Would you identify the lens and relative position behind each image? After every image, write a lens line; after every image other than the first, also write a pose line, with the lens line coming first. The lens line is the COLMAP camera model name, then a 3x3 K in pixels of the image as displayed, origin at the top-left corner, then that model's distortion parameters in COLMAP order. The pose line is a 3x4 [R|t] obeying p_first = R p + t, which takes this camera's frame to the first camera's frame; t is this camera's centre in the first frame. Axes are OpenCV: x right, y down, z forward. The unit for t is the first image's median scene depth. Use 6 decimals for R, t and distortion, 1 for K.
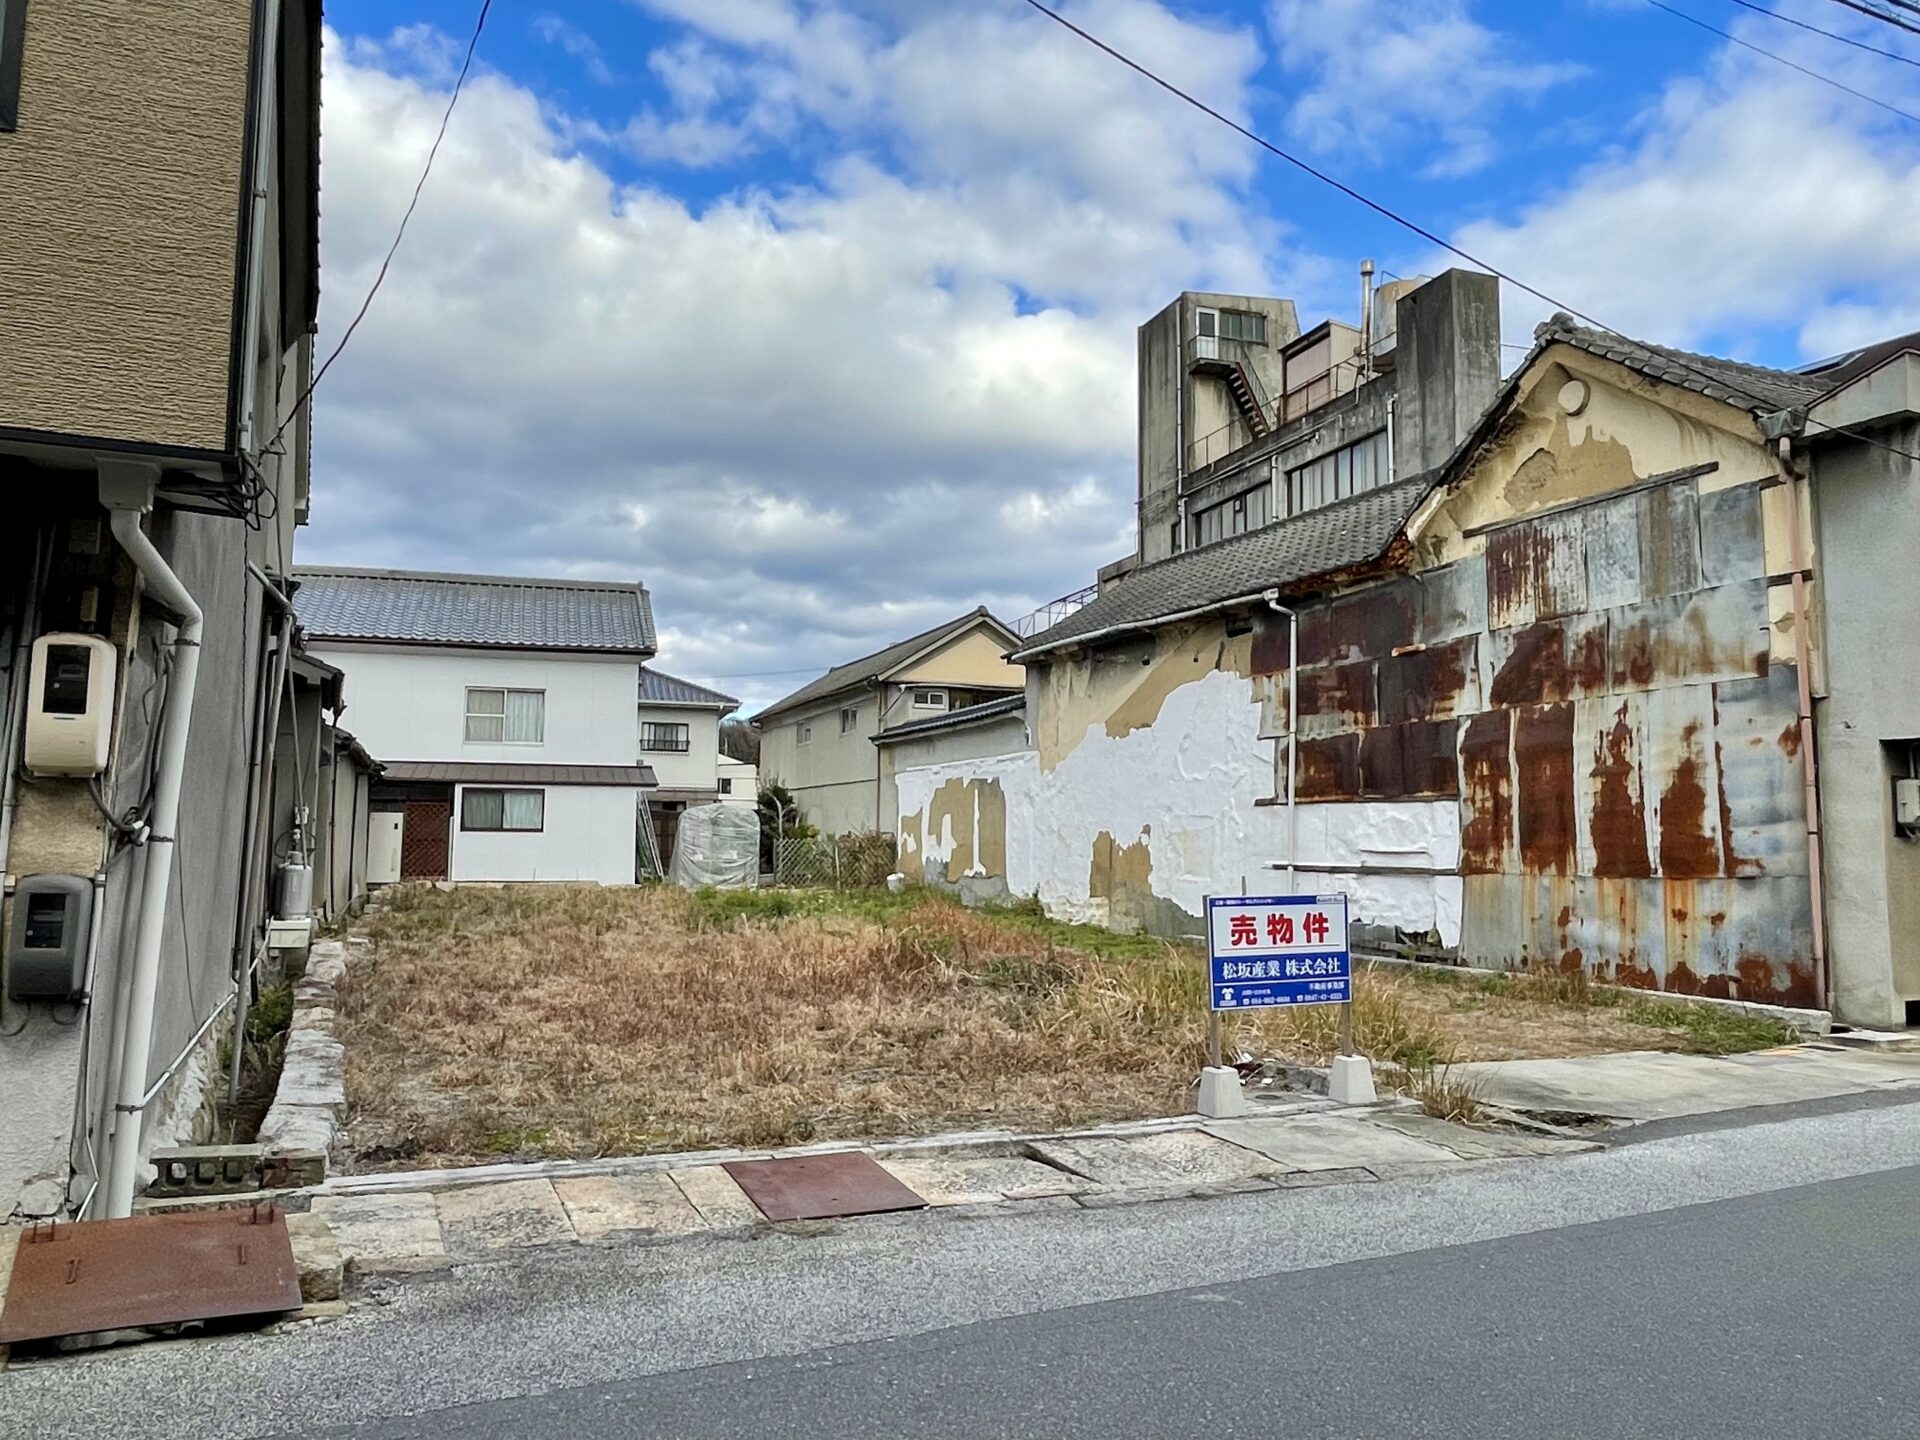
lens RADIAL K [[1437.2, 0, 974.3], [0, 1437.2, 707.6], [0, 0, 1]] dist [0.007483, -0.007113]
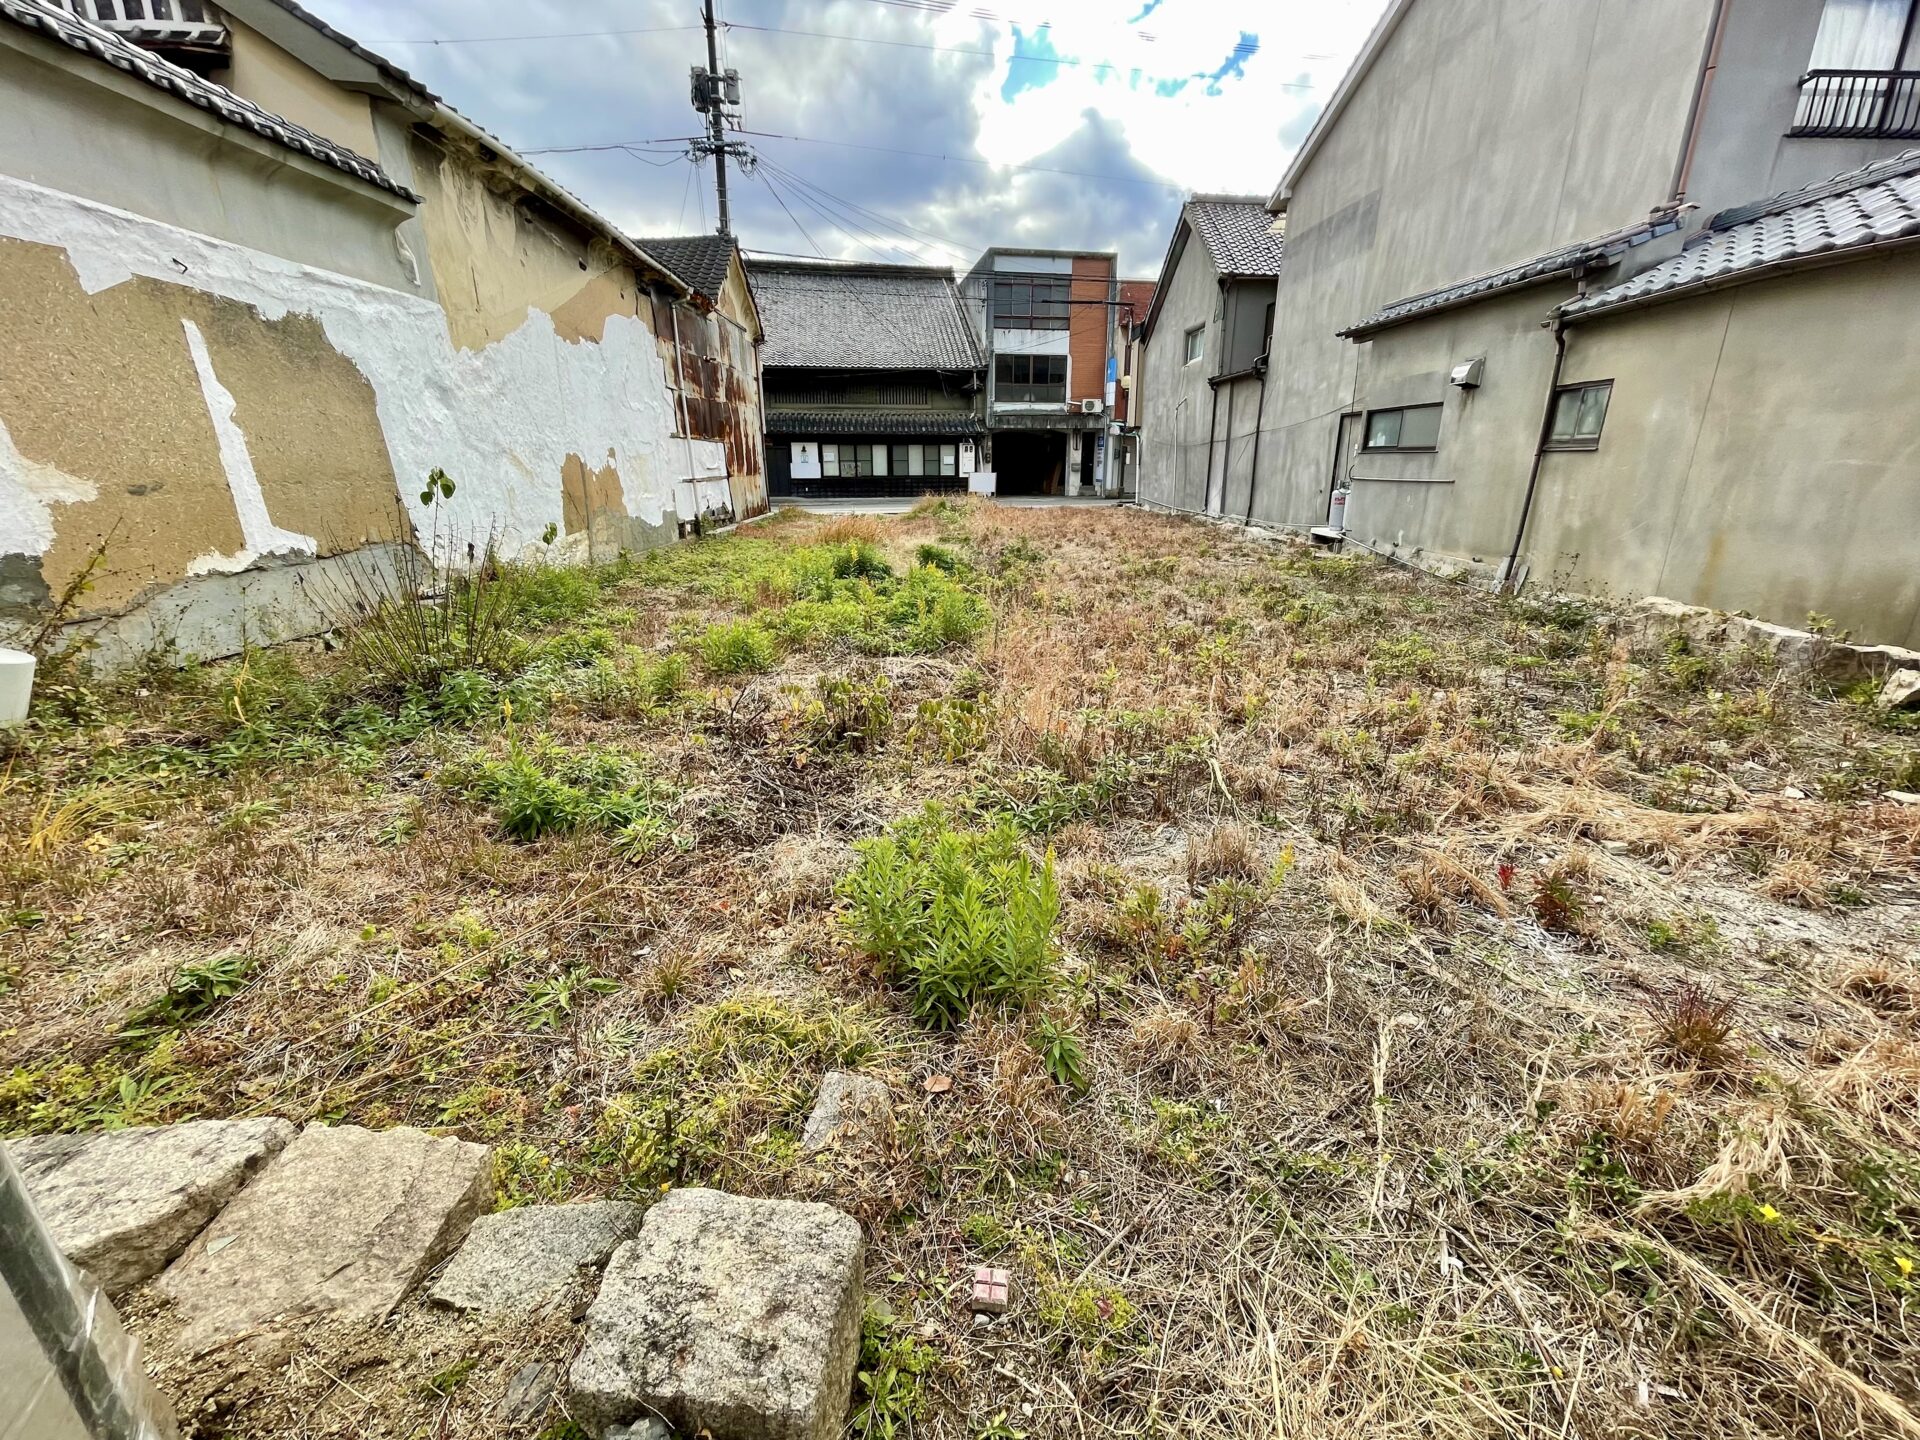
lens RADIAL K [[777.4, 0, 955.8], [0, 777.4, 713.5], [0, 0, 1]] dist [-0.003802, -0.000464]
pose [[-0.928119, -0.124253, 0.350936, -0.455083], [-0.043658, 0.972481, 0.228854, 0.178607], [-0.369714, 0.197083, -0.908003, 2.019797]]
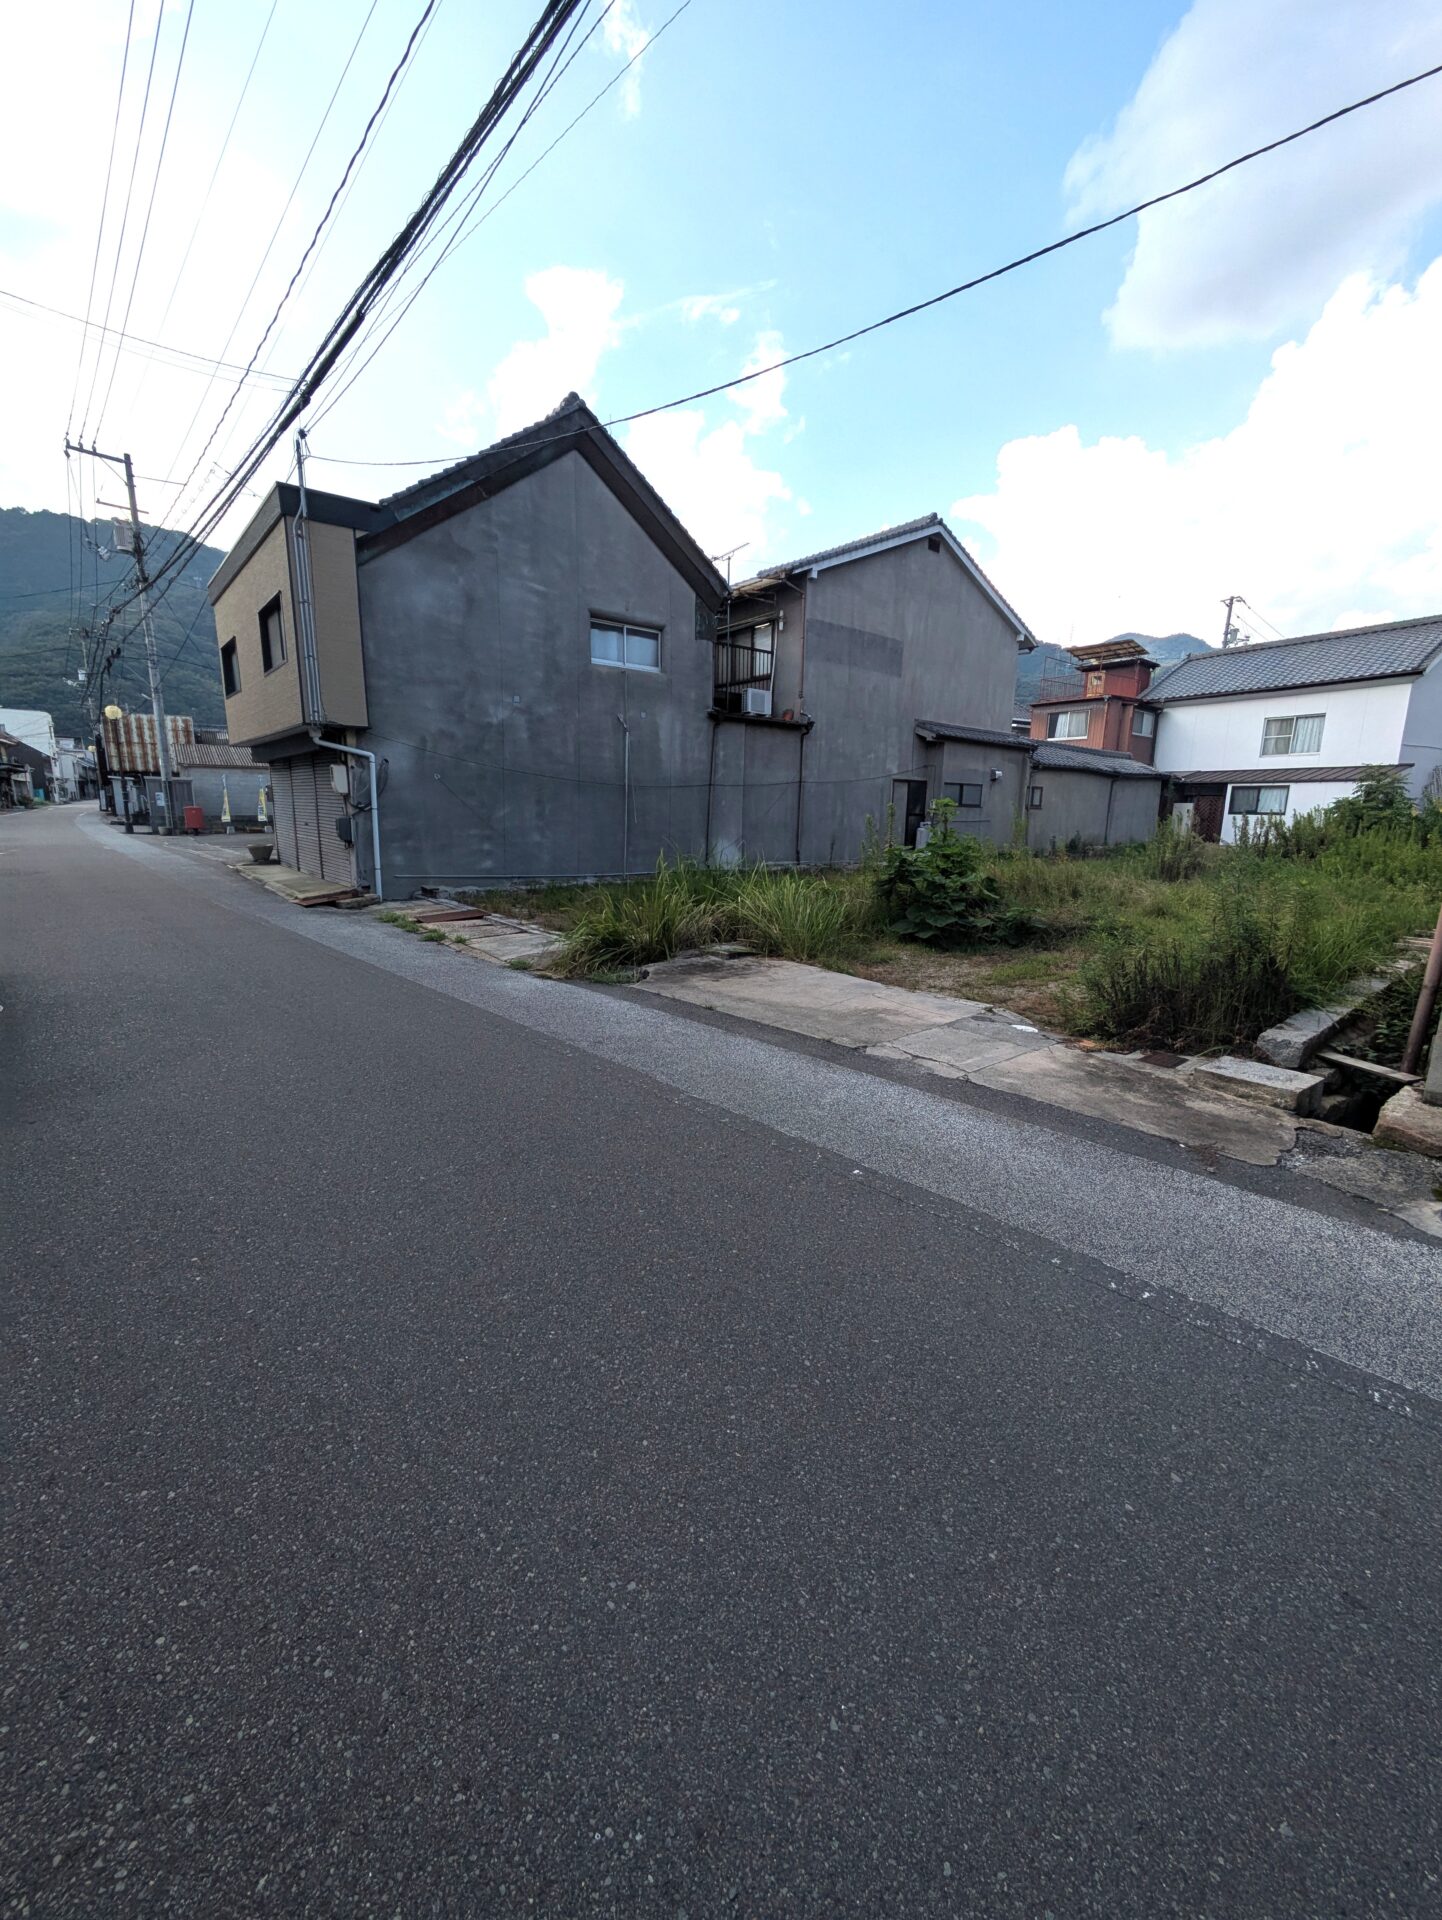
lens RADIAL K [[756.2, 0, 716.7], [0, 756.2, 966.8], [0, 0, 1]] dist [0.000499, 0.000851]
pose [[0.266683, 0.191631, -0.944541, 0.621877], [0.078149, 0.972507, 0.219370, 0.042197], [0.960611, -0.132318, 0.244375, 0.431606]]
